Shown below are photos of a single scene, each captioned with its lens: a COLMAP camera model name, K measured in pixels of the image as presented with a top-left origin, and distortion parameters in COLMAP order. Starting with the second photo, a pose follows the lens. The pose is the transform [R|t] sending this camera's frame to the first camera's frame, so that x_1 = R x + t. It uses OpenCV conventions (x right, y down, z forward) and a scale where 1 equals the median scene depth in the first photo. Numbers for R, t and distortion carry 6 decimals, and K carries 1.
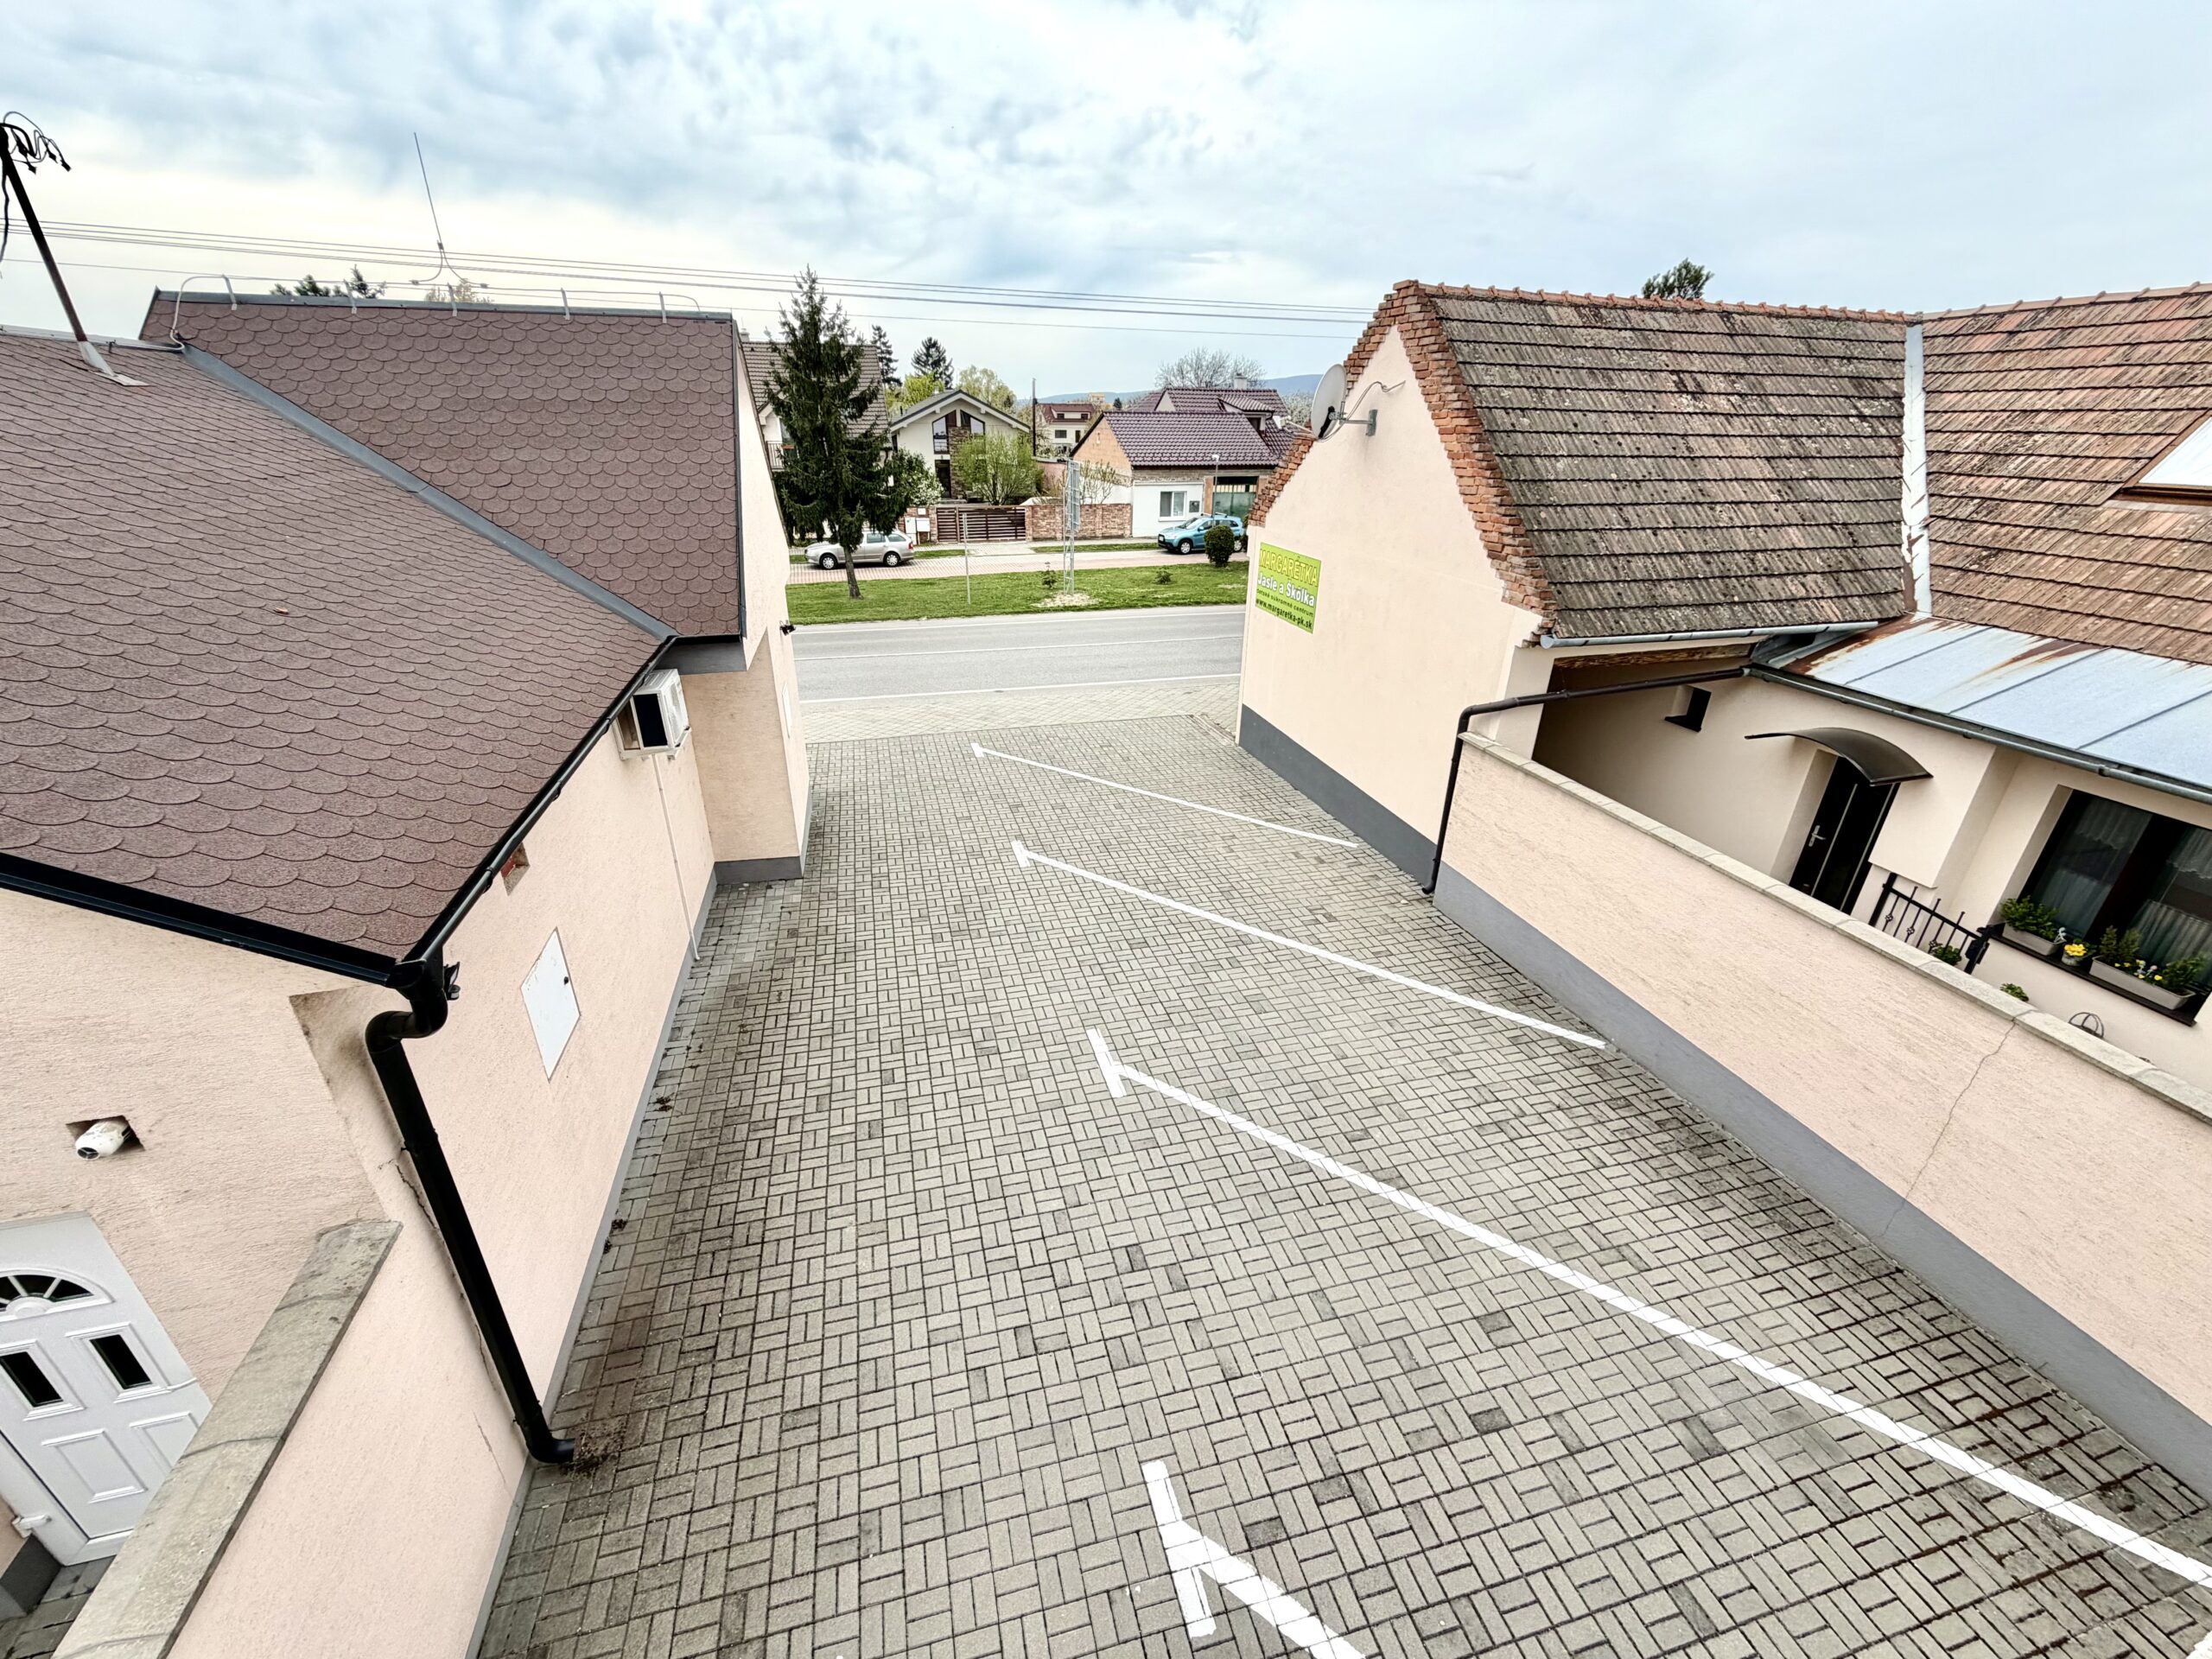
lens RADIAL K [[887.9, 0, 1099.3], [0, 887.9, 845.9], [0, 0, 1]] dist [-0.001334, -0.001009]
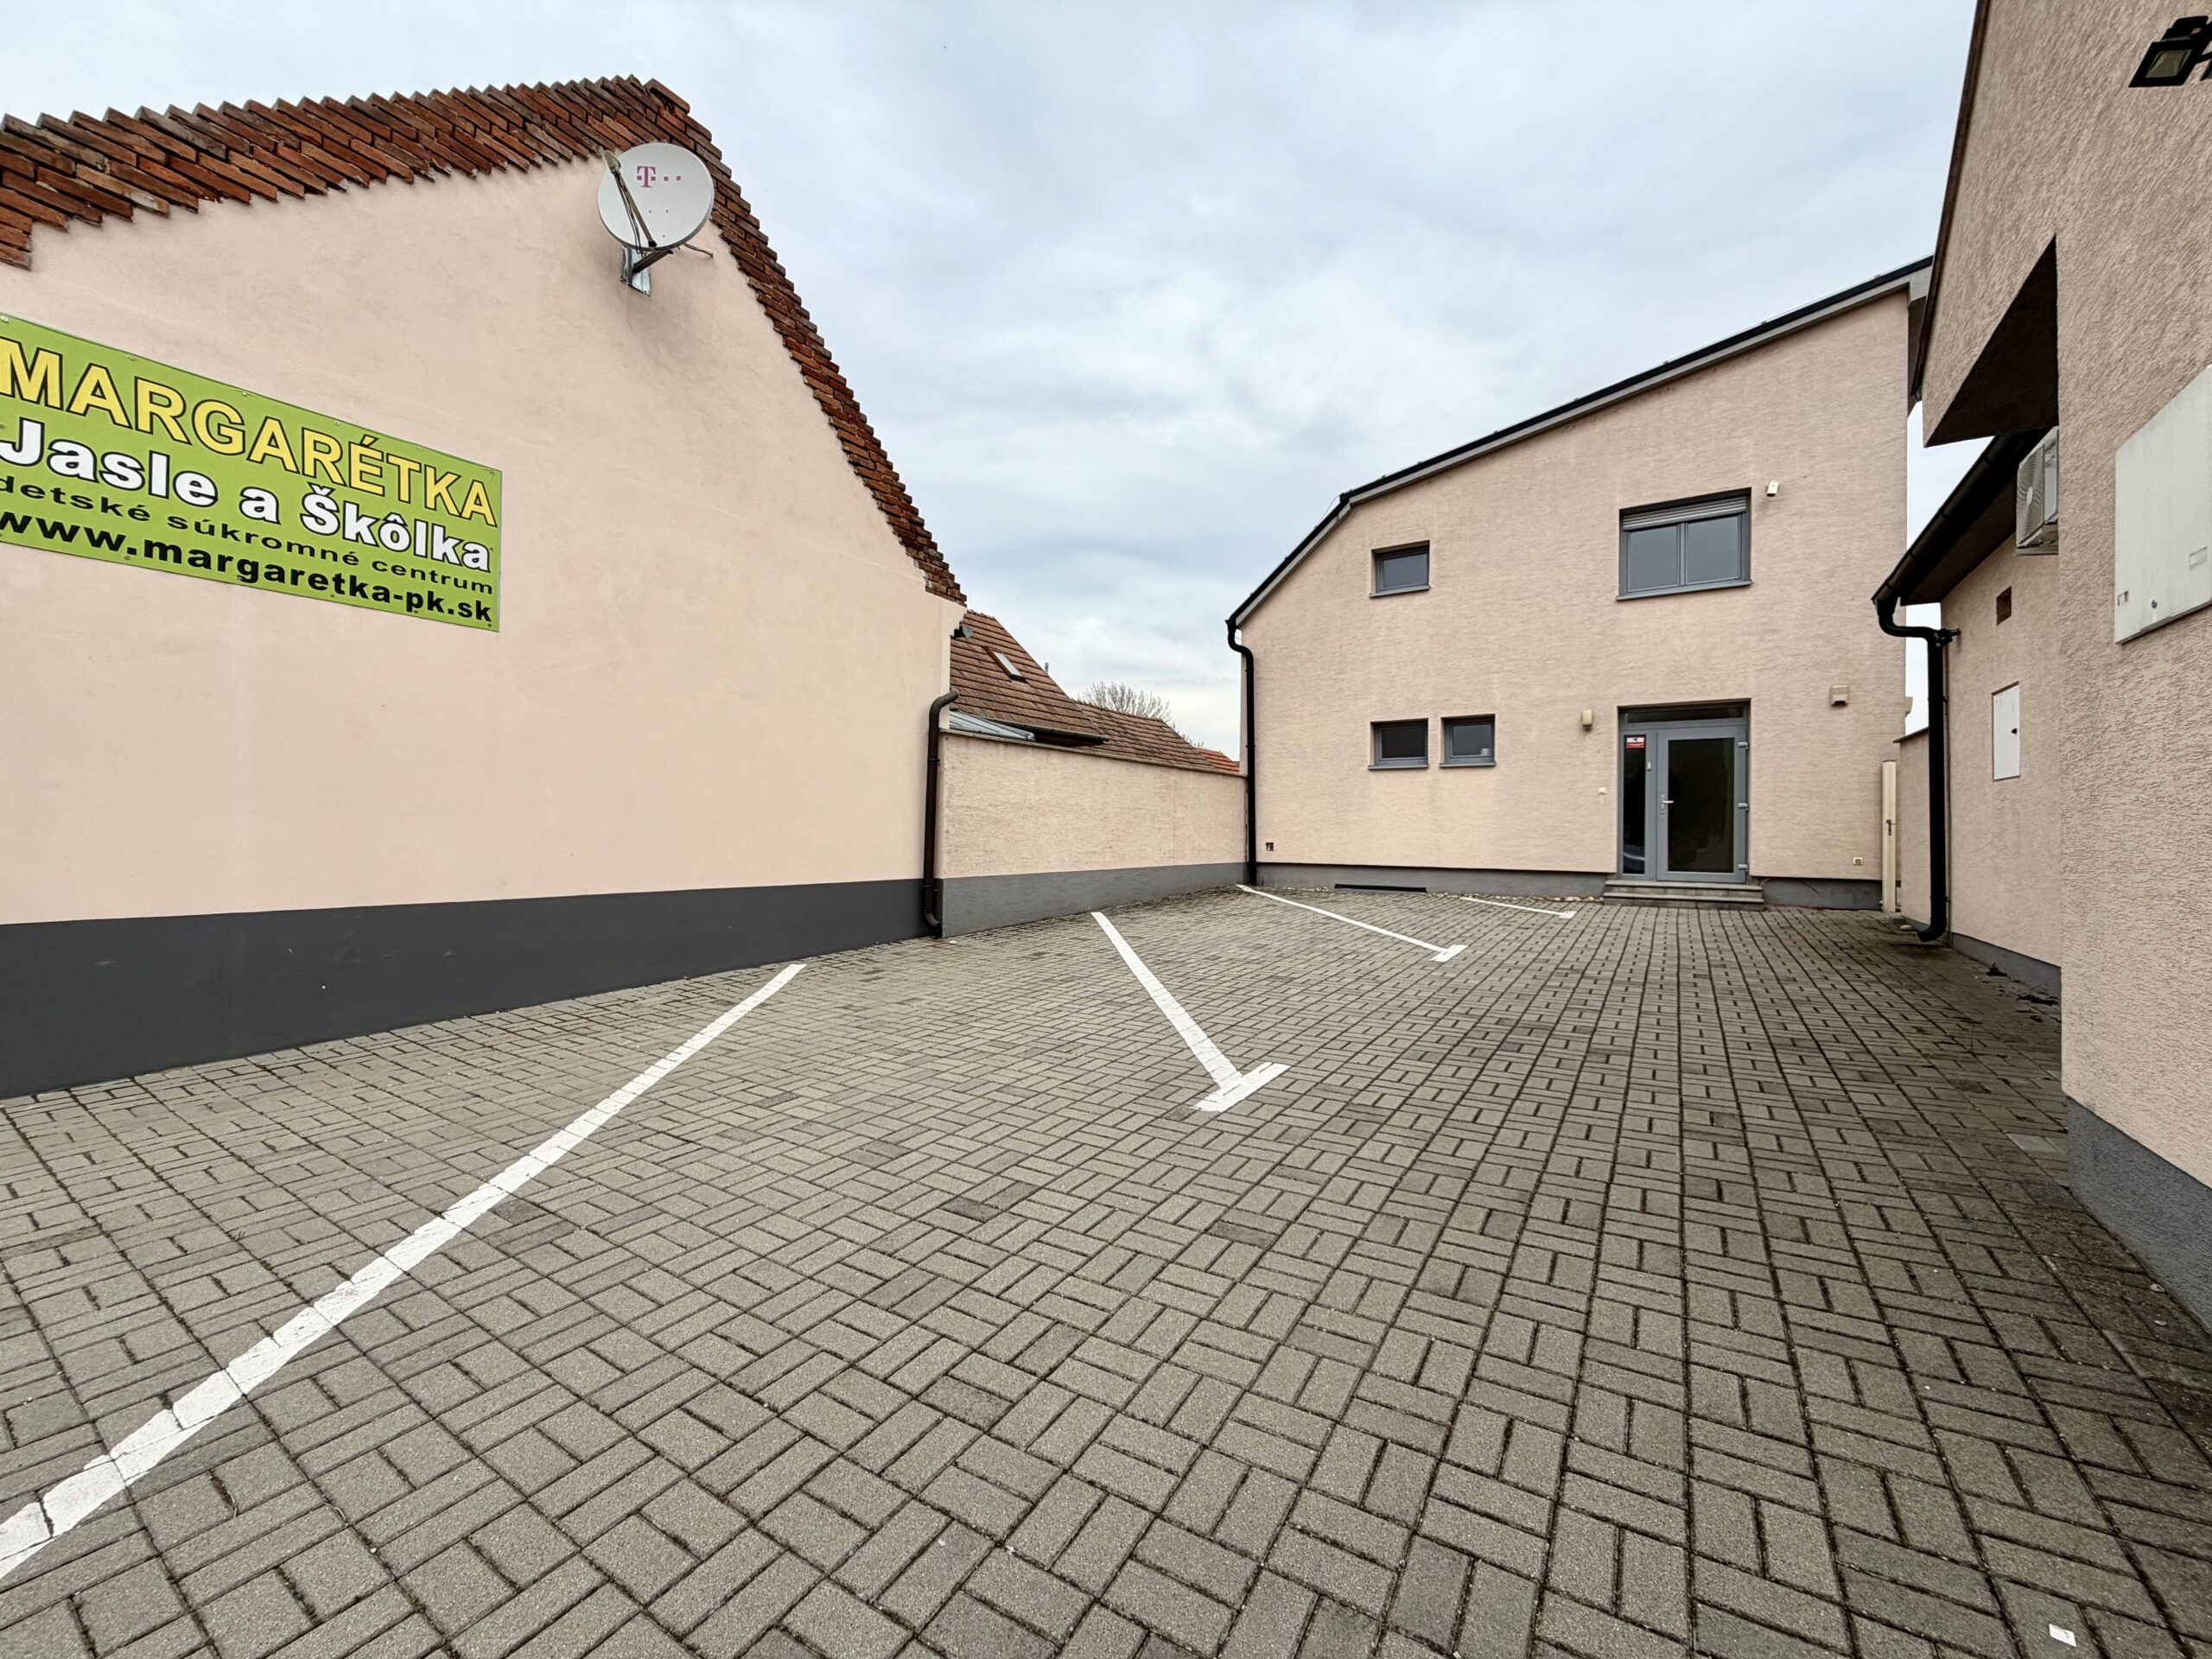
lens RADIAL K [[887.9, 0, 1094.9], [0, 887.9, 823.0], [0, 0, 1]] dist [-0.001334, -0.001009]
pose [[-0.675304, -0.010709, 0.737462, -0.406979], [0.305120, 0.906261, 0.292563, -0.276060], [-0.671466, 0.422584, -0.608734, 1.597268]]
